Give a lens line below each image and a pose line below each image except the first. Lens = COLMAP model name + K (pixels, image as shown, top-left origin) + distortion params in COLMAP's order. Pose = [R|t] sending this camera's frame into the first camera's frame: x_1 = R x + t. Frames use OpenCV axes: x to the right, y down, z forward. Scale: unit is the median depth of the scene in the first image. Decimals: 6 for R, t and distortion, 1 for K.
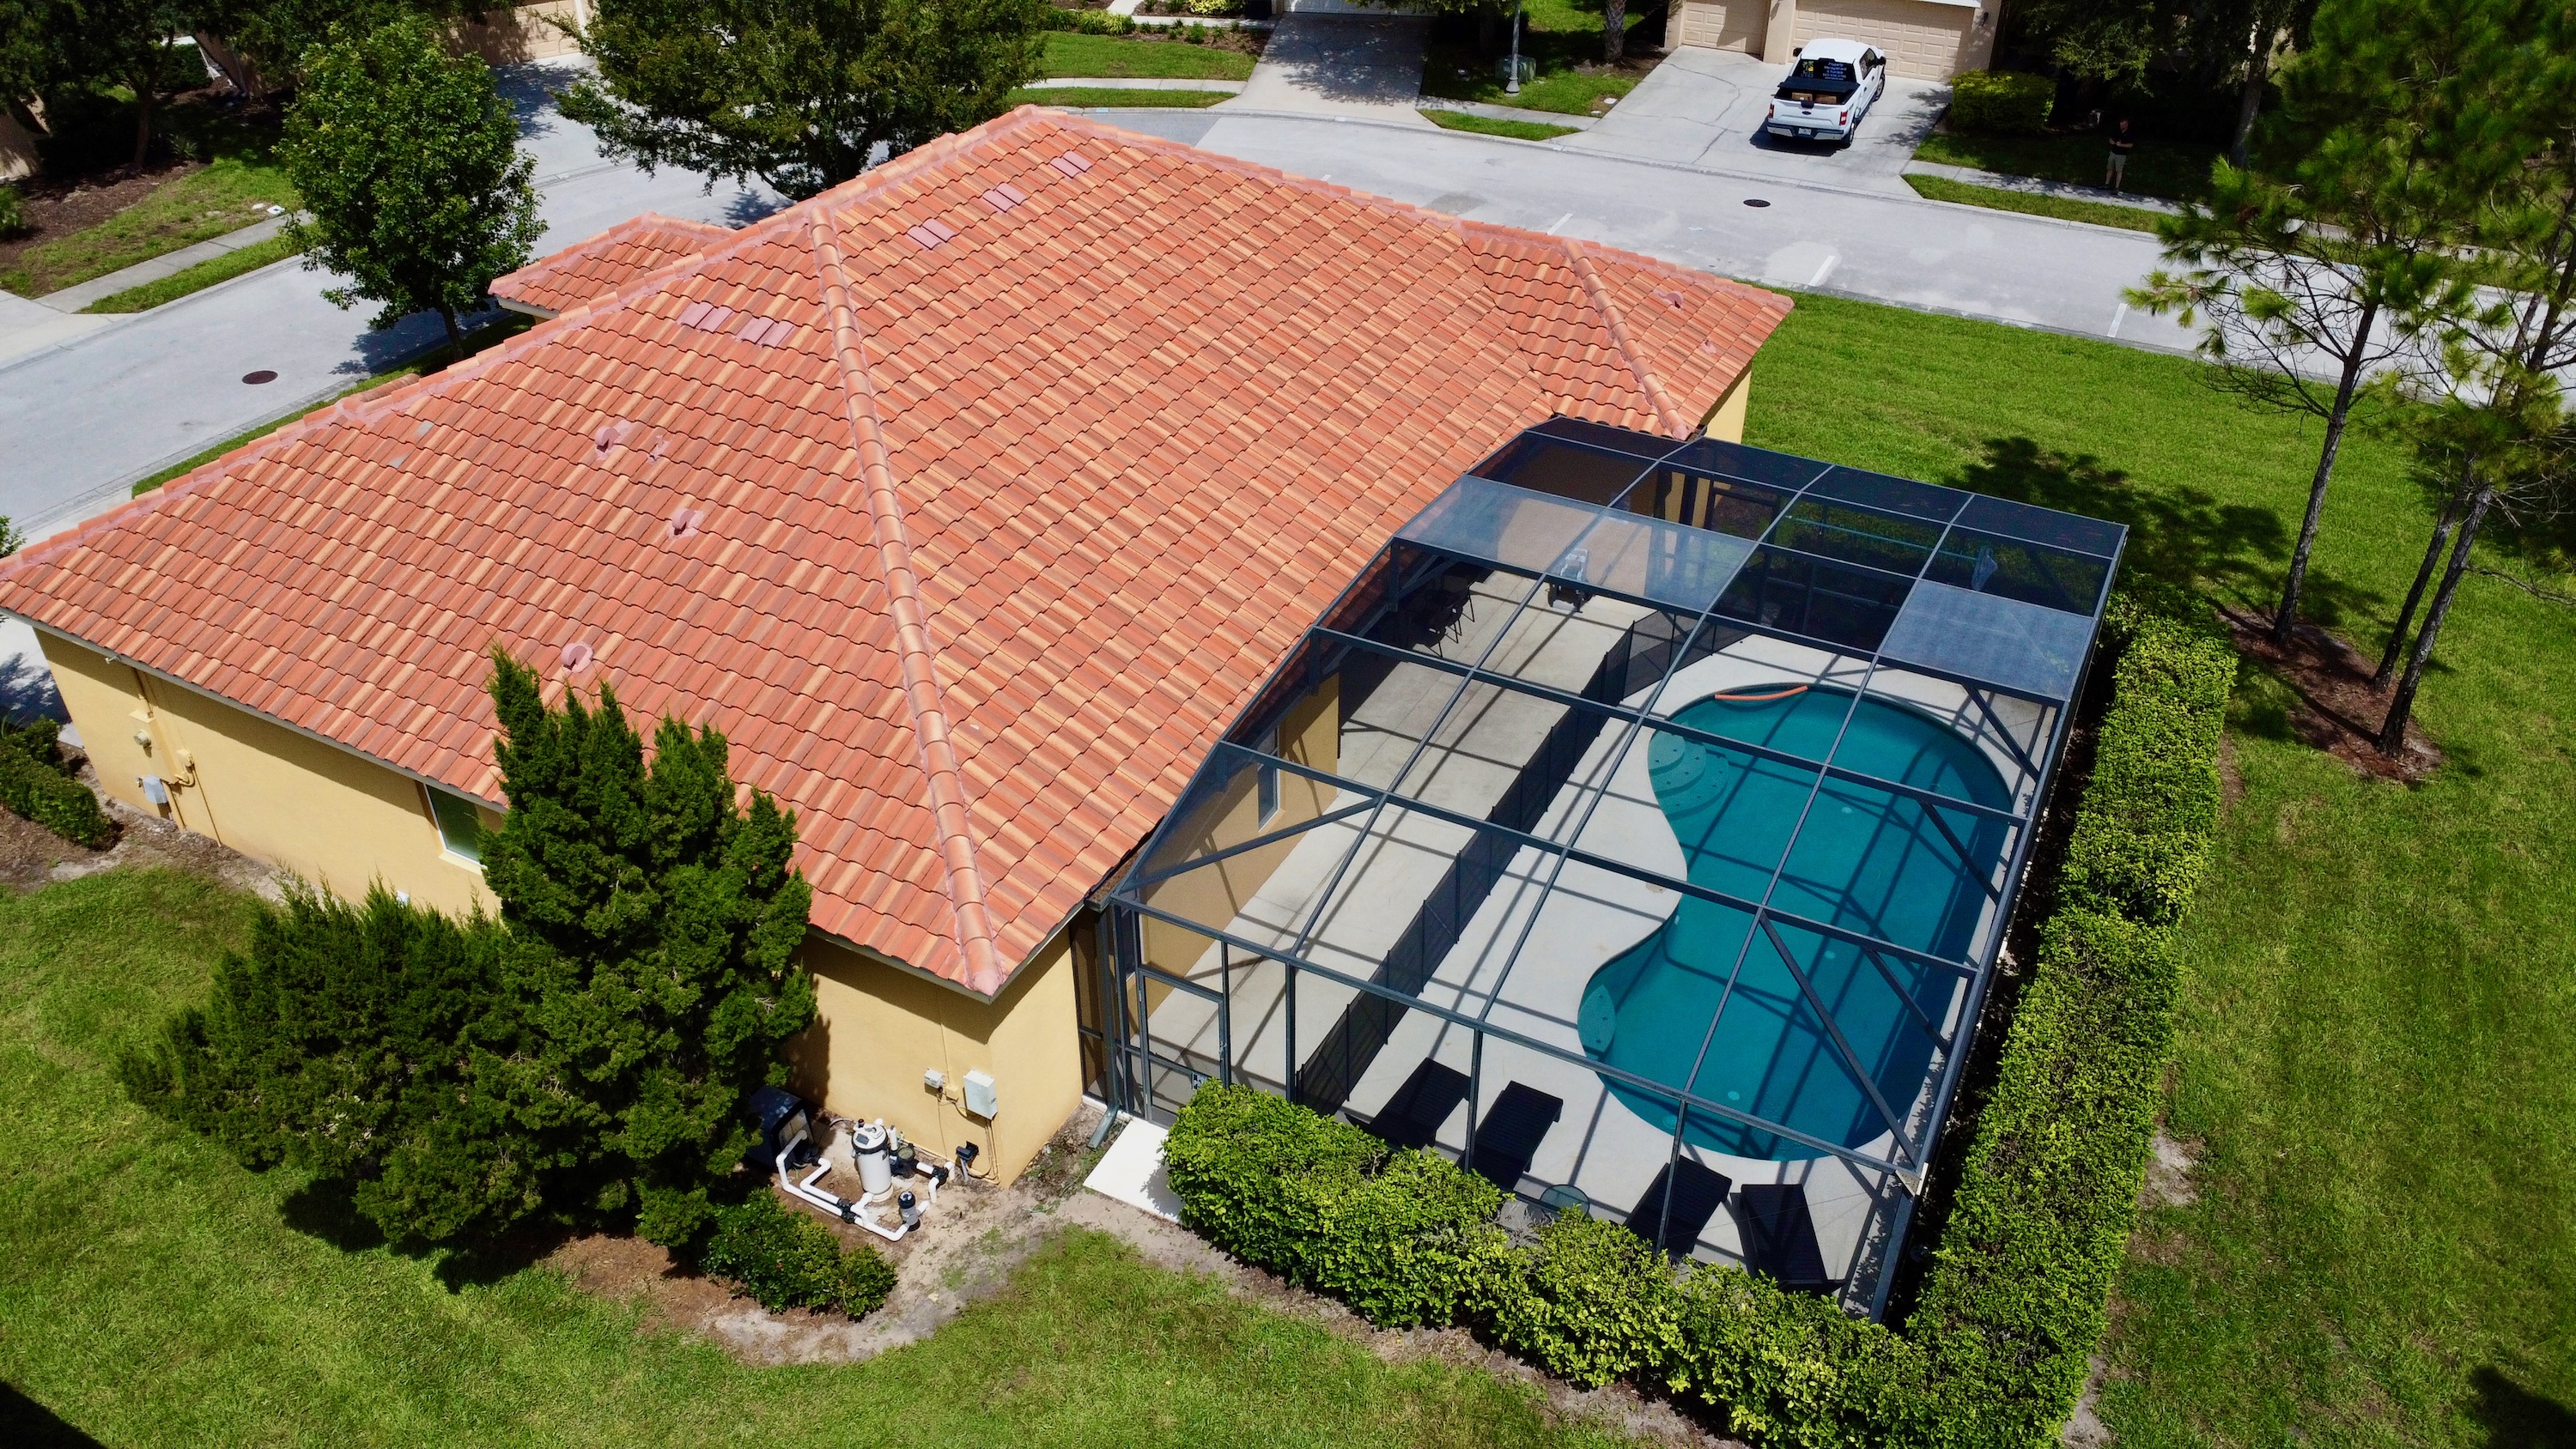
lens RADIAL K [[1865.9, 0, 1288.0], [0, 1865.9, 724.5], [0, 0, 1]] dist [-0.028623, -0.002598]
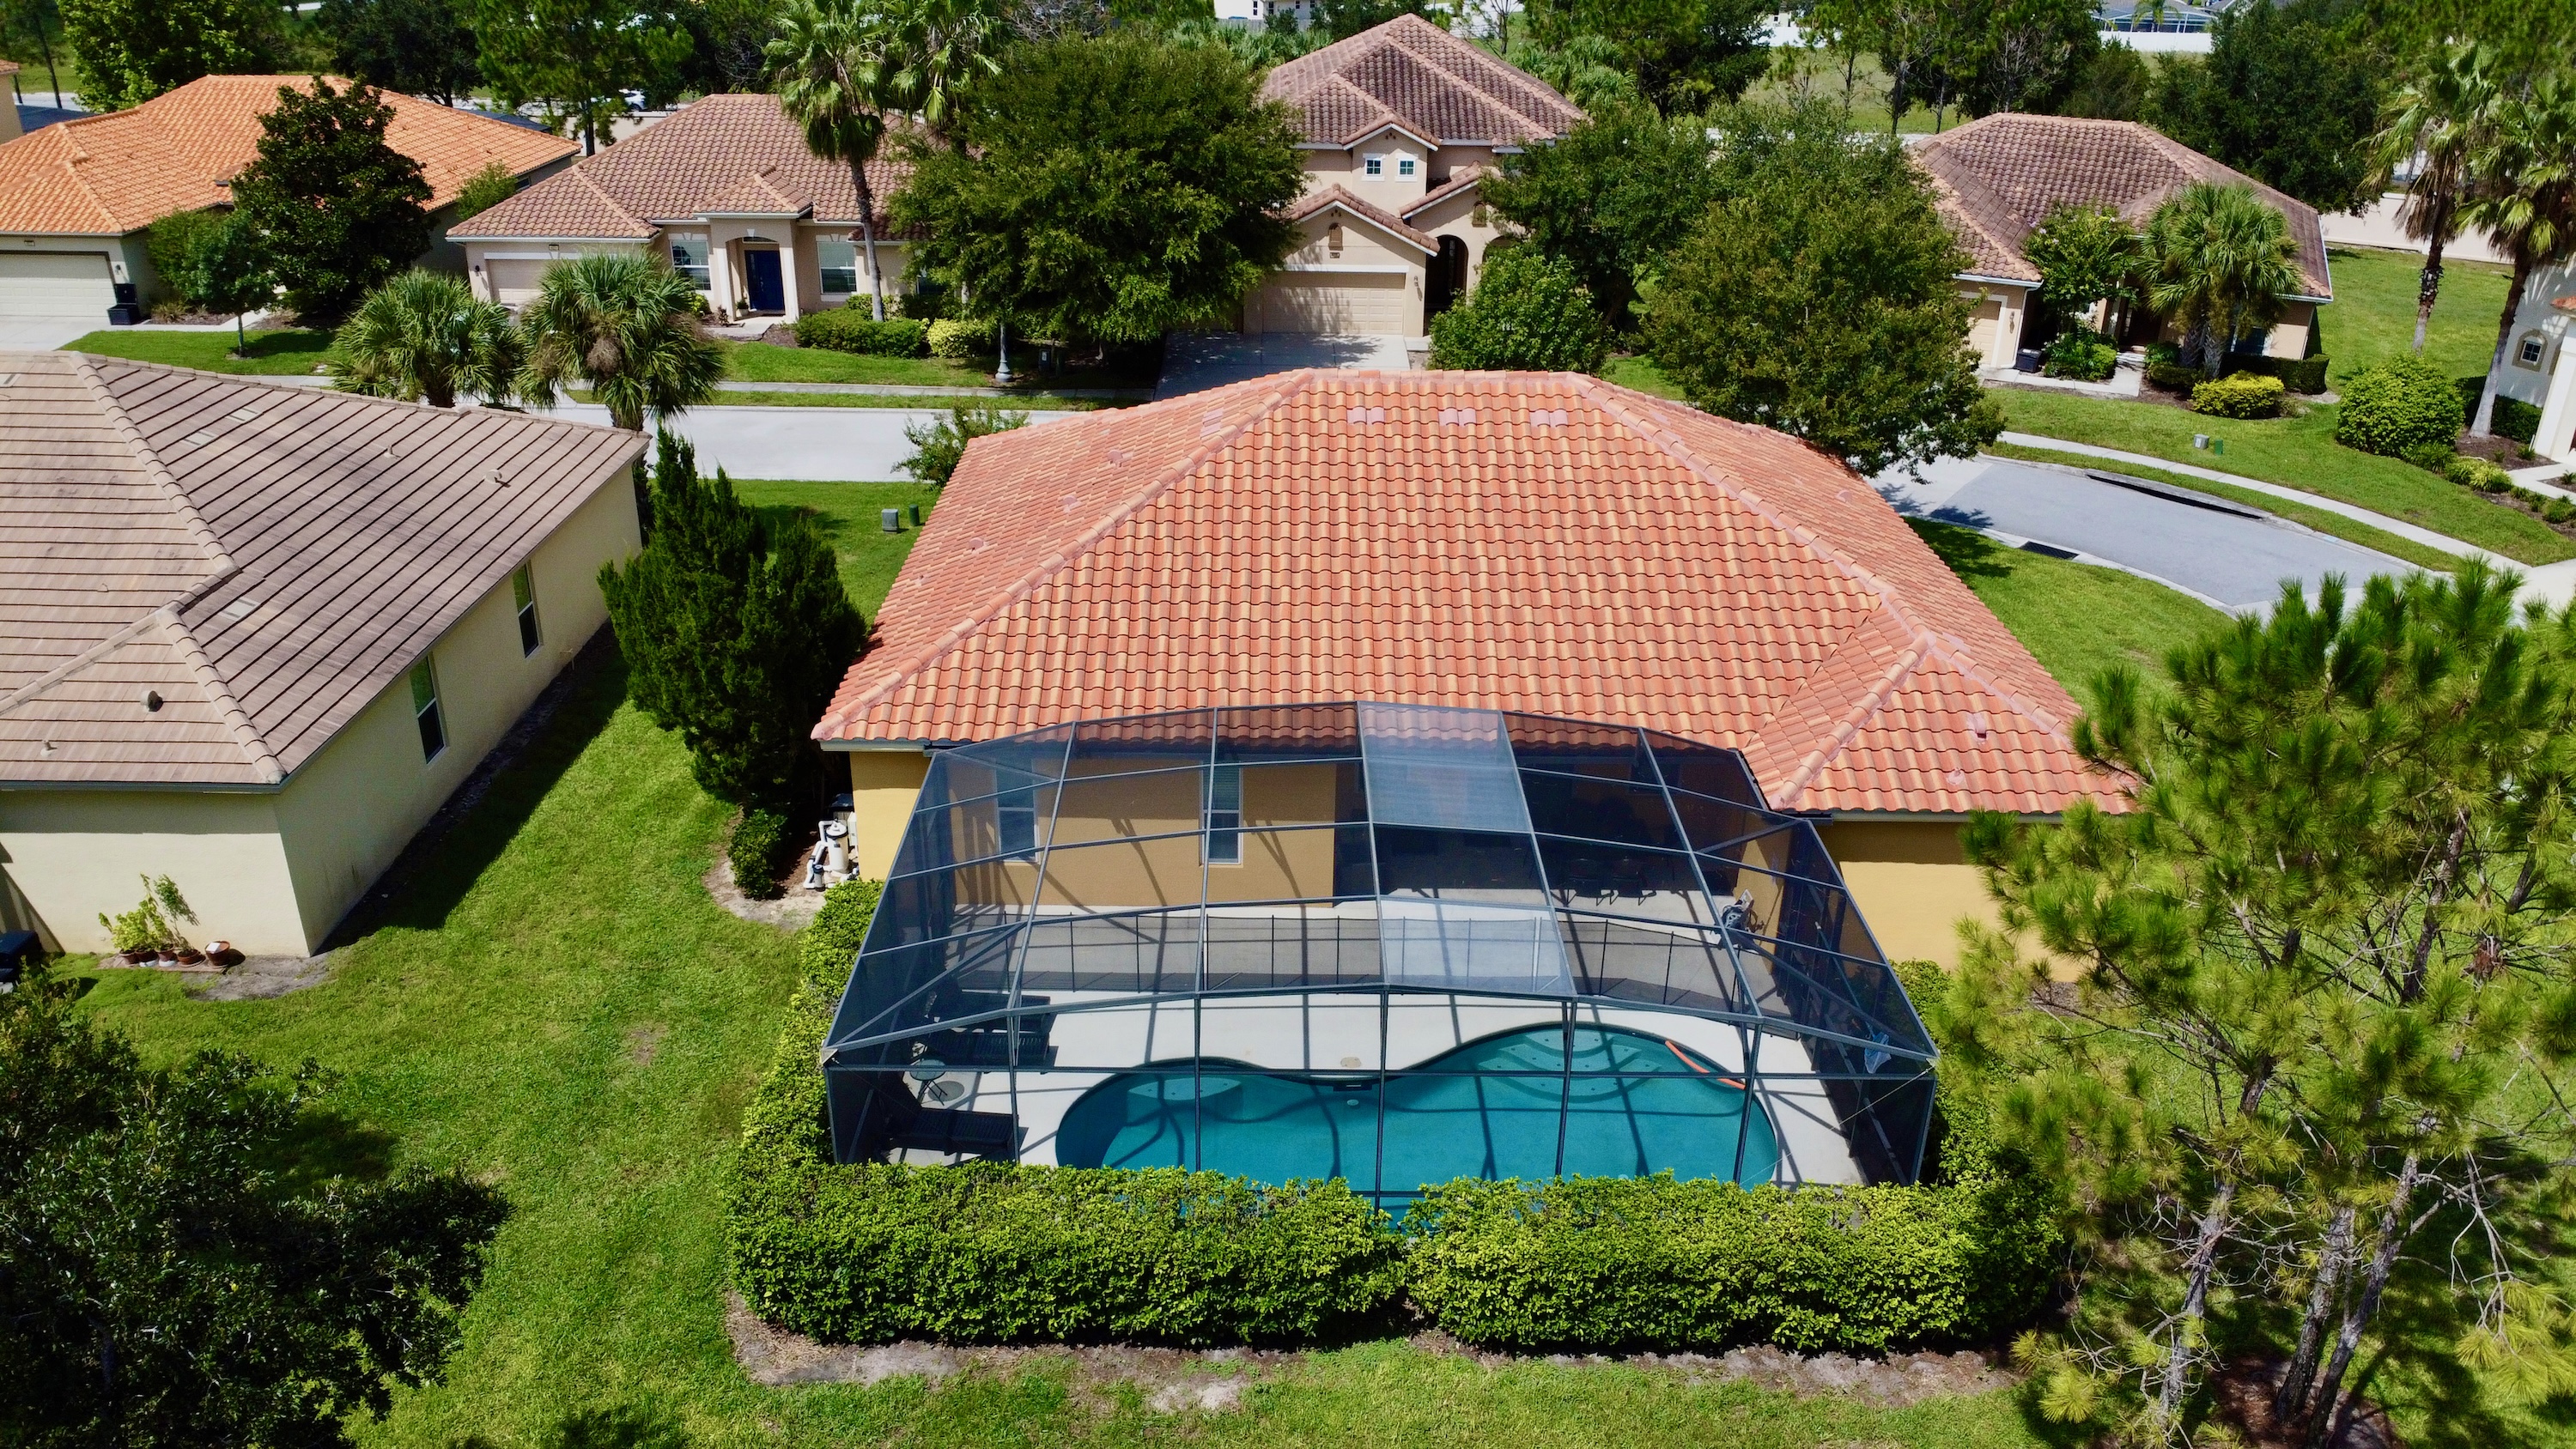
lens RADIAL K [[1865.9, 0, 1288.0], [0, 1865.9, 724.5], [0, 0, 1]] dist [-0.028623, -0.002598]
pose [[0.464712, 0.373959, -0.802619, 1.166547], [-0.499948, 0.858947, 0.110736, -0.223593], [0.730818, 0.349808, 0.586123, 0.280574]]
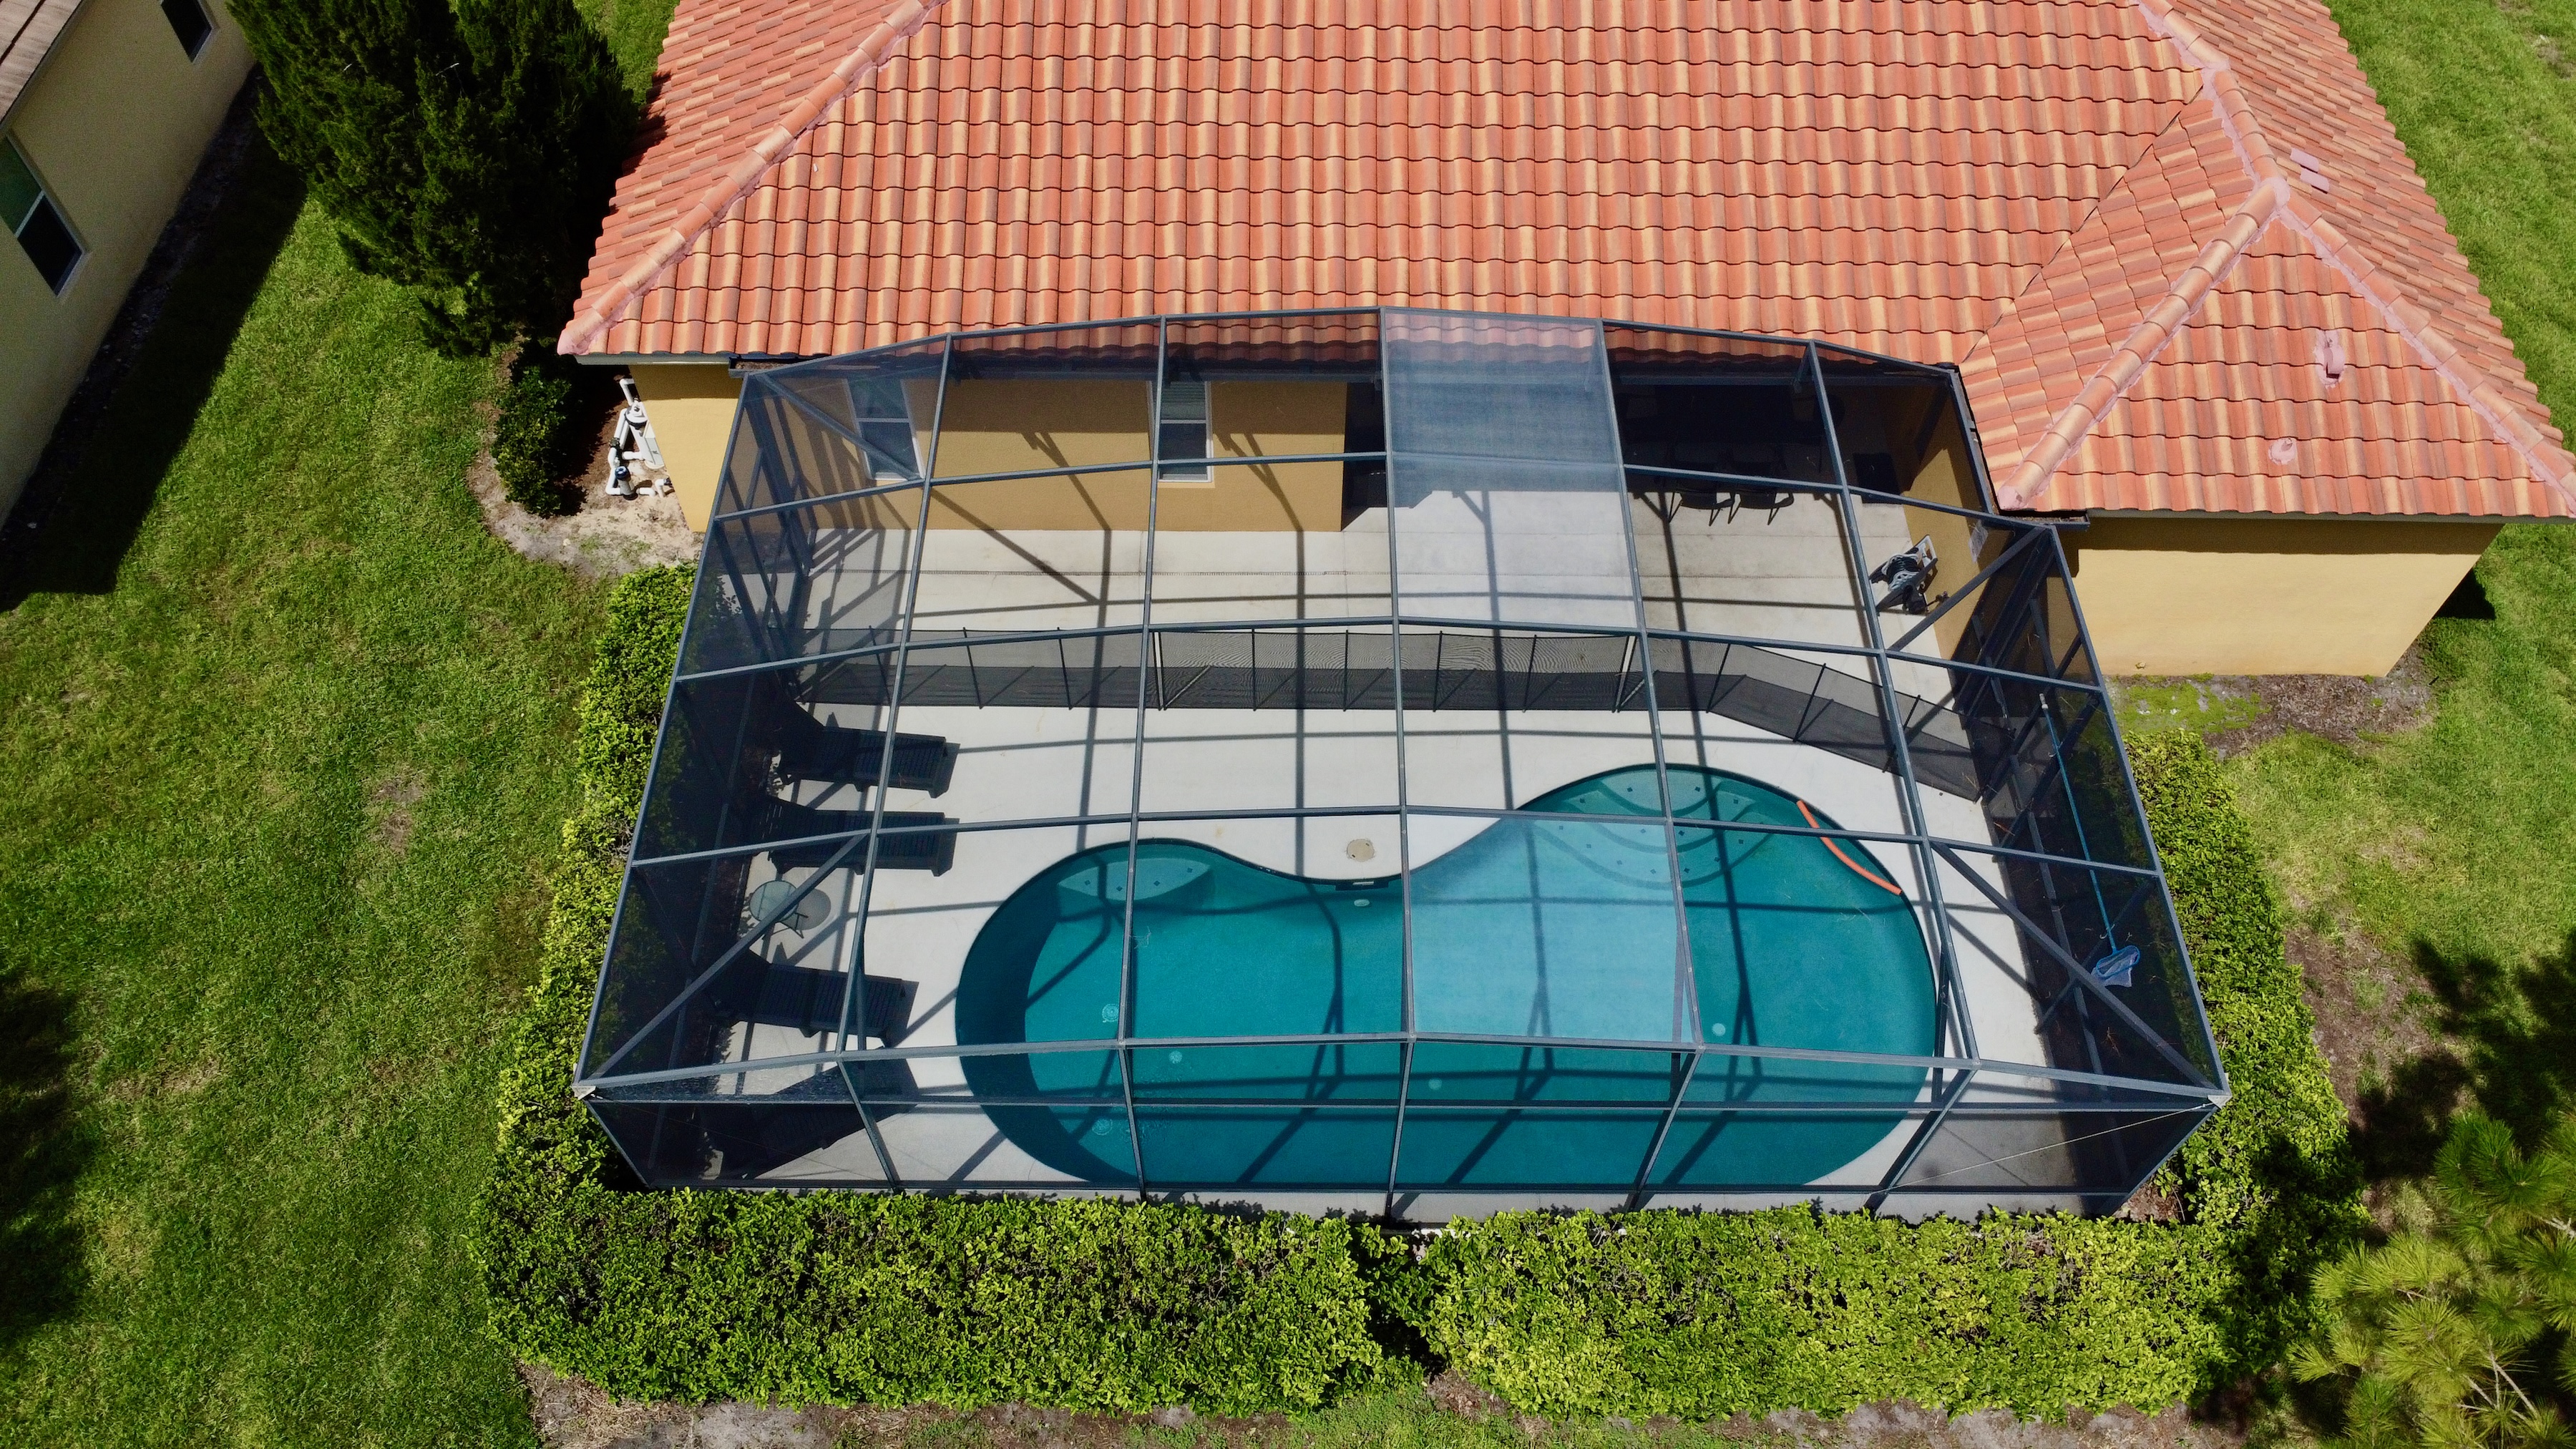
lens RADIAL K [[1866.4, 0, 1284.9], [0, 1866.4, 737.7], [0, 0, 1]] dist [-0.006862, -0.054525]
pose [[0.455985, 0.724354, -0.517097, 0.660524], [-0.495837, 0.689254, 0.528276, -0.421733], [0.739069, 0.015510, 0.673451, 0.490314]]
